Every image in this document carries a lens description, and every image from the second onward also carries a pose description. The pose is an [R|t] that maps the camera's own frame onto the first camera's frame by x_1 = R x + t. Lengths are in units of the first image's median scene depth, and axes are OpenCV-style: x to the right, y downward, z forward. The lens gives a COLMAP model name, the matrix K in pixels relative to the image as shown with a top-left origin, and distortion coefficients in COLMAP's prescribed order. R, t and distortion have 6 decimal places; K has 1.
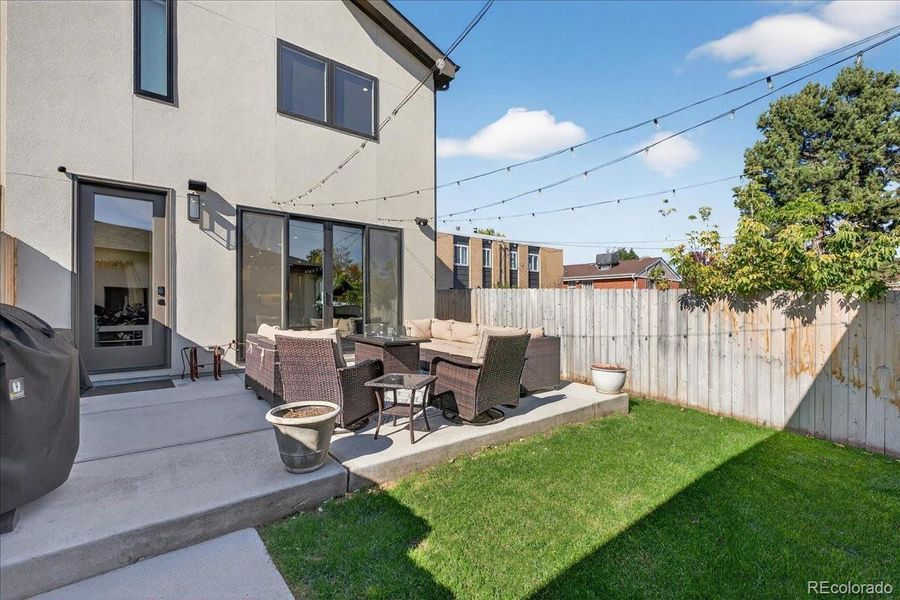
lens RADIAL K [[396.7, 0, 444.0], [0, 396.7, 305.5], [0, 0, 1]] dist [0.000476, -0.000221]
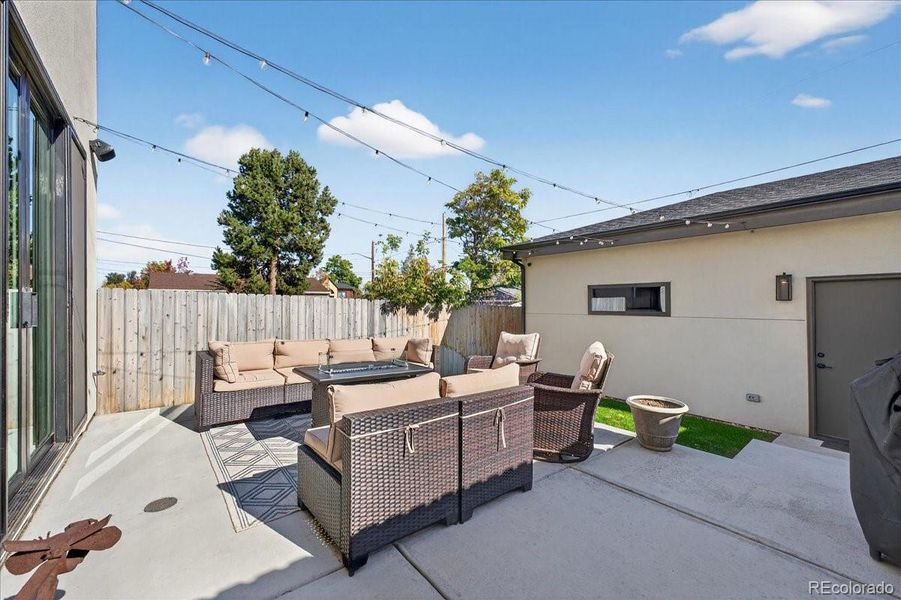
lens RADIAL K [[374.1, 0, 445.4], [0, 374.1, 301.8], [0, 0, 1]] dist [0.001465, 0.000308]
pose [[0.002897, 0.011470, 0.999930, -0.773768], [0.001024, 0.999934, -0.011473, -0.021744], [-0.999995, 0.001058, 0.002885, 0.833352]]
